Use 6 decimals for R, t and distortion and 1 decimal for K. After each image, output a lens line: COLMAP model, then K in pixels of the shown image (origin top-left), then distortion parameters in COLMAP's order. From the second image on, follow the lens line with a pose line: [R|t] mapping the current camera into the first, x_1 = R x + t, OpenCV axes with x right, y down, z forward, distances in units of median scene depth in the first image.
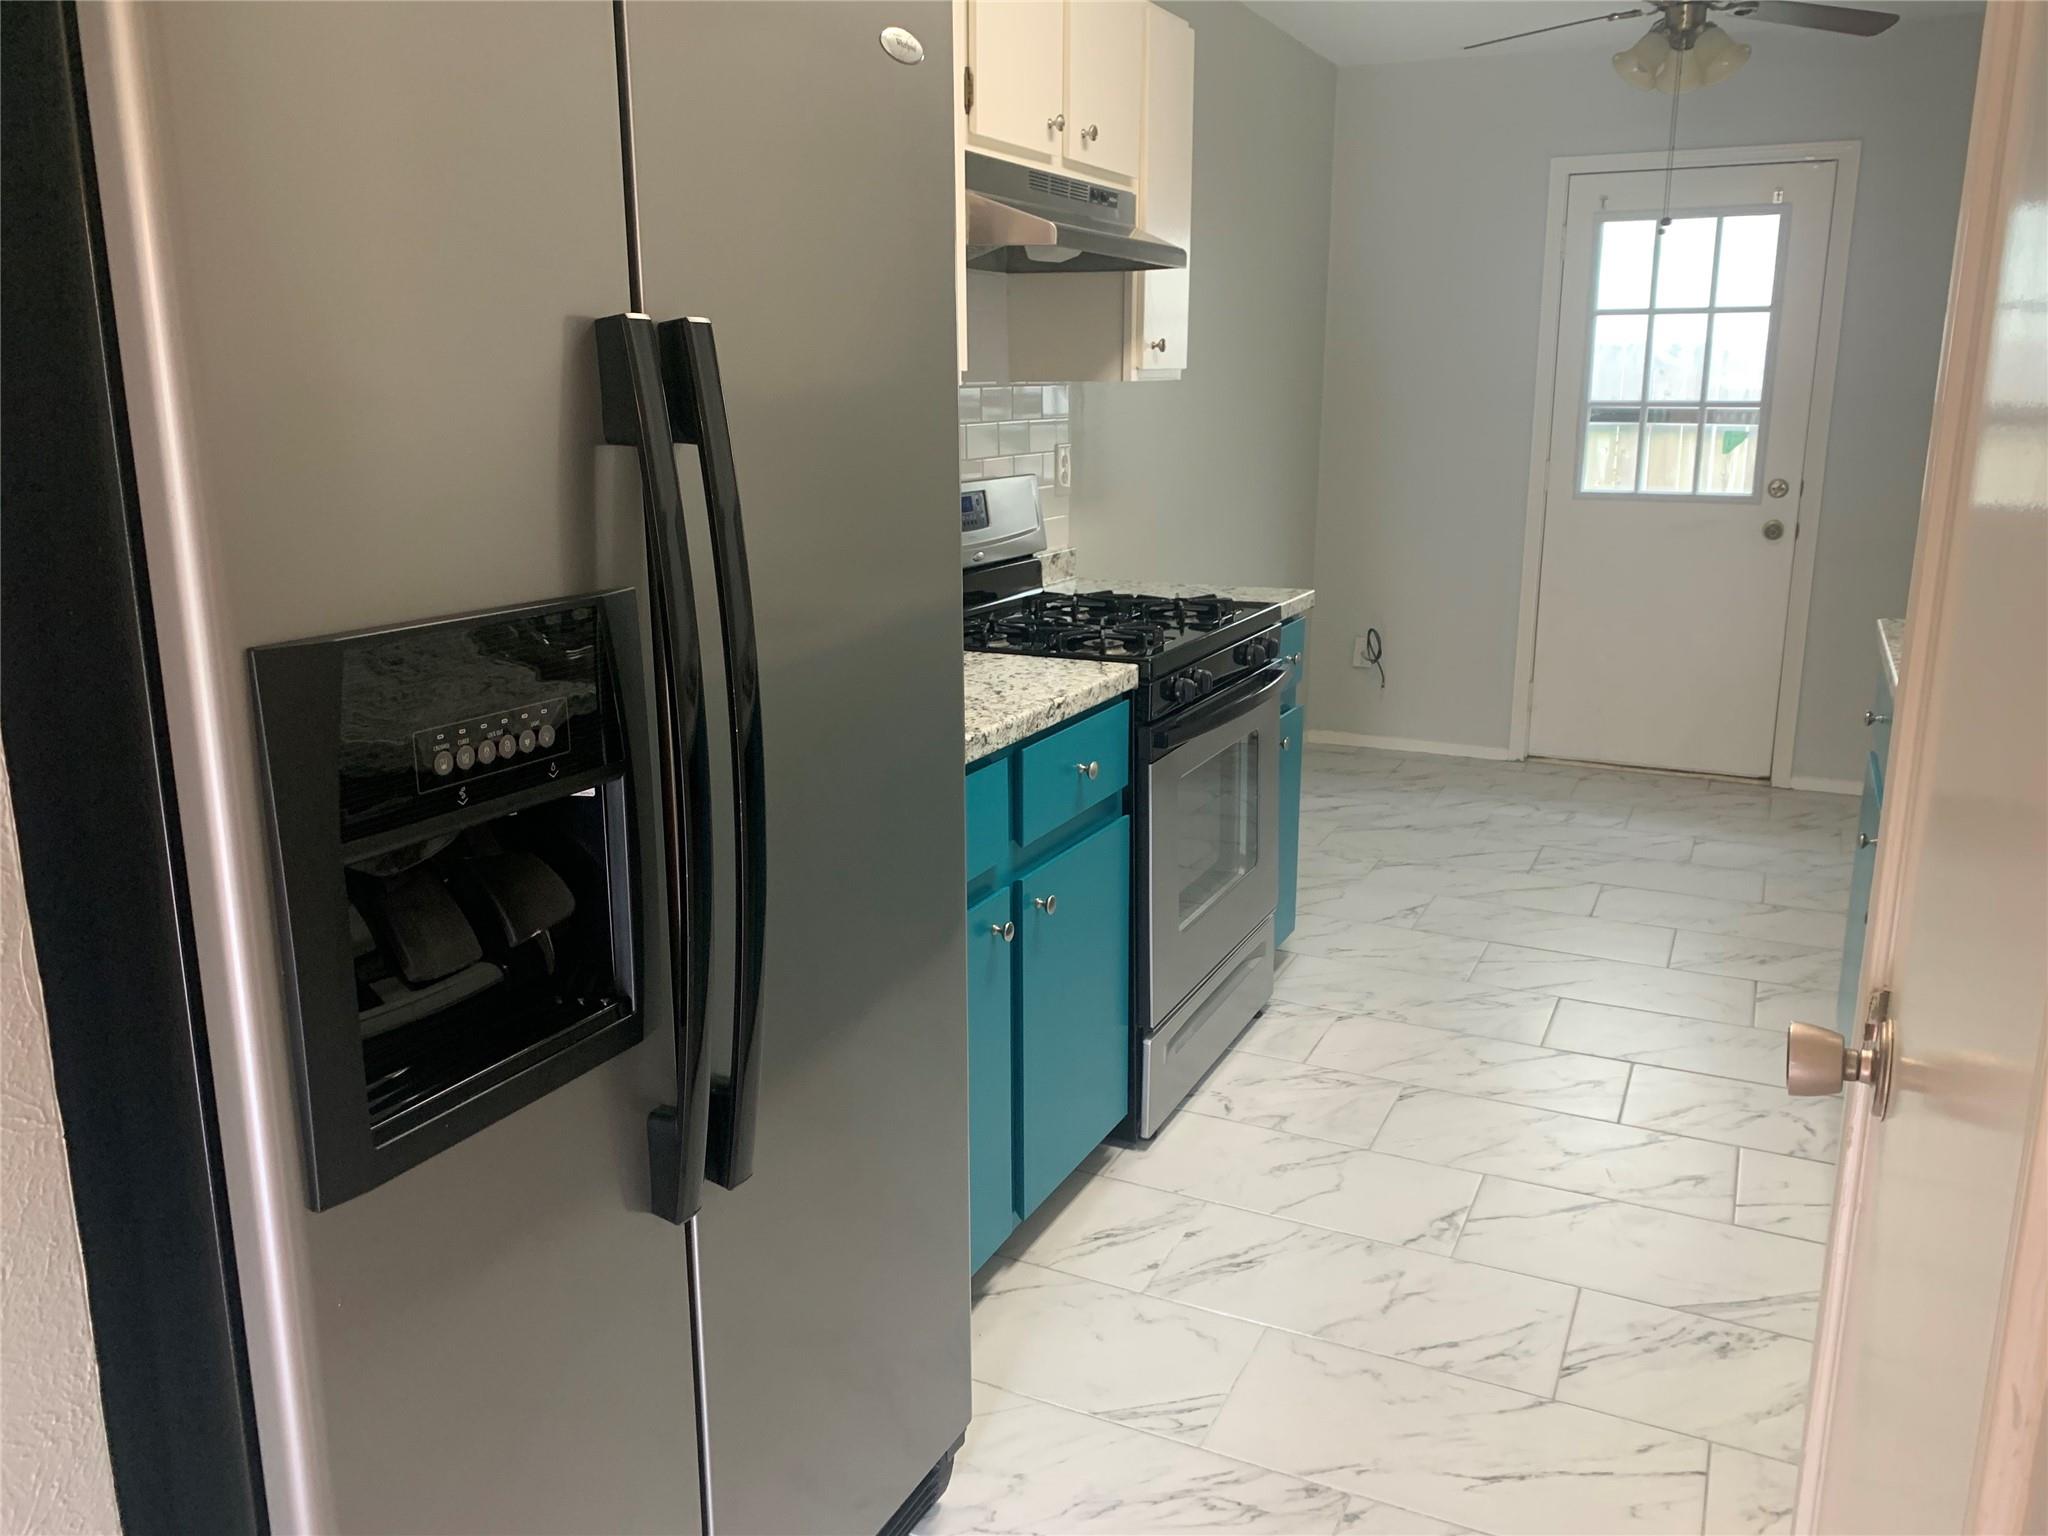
lens RADIAL K [[1582.7, 0, 1022.0], [0, 1582.7, 758.6], [0, 0, 1]] dist [0.037104, -0.038627]
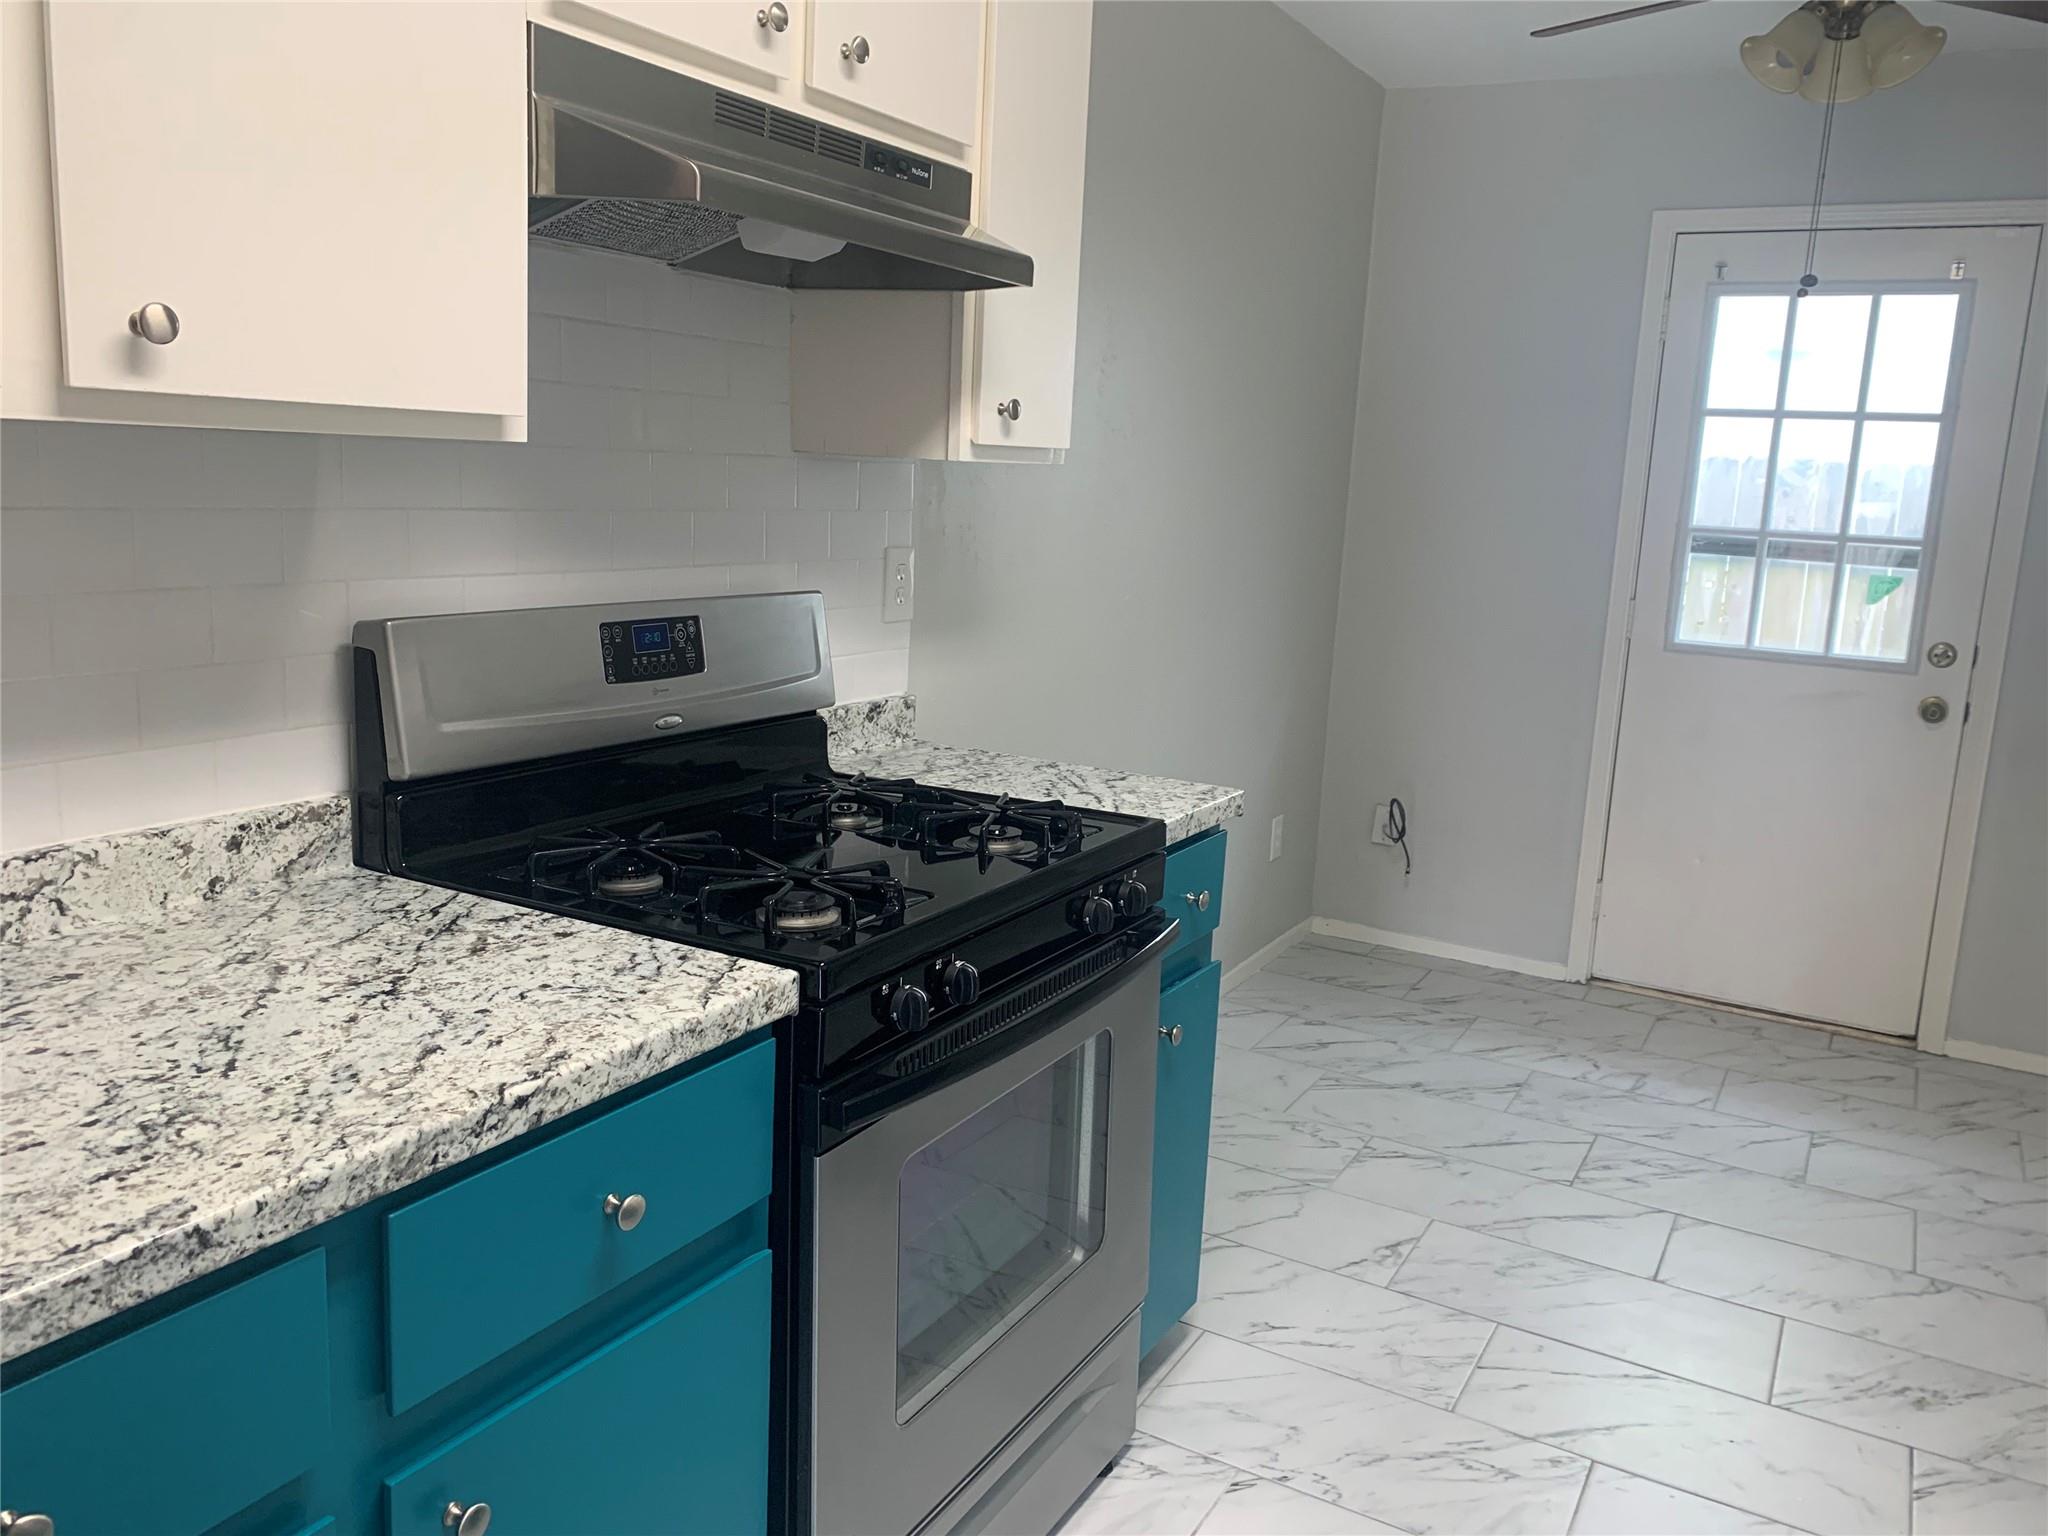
lens RADIAL K [[1582.7, 0, 1034.5], [0, 1582.7, 771.5], [0, 0, 1]] dist [0.037104, -0.038627]
pose [[0.997023, 0.059712, -0.048781, 0.111129], [-0.061899, 0.997084, -0.044635, -0.068736], [0.045974, 0.047521, 0.997812, 0.292965]]
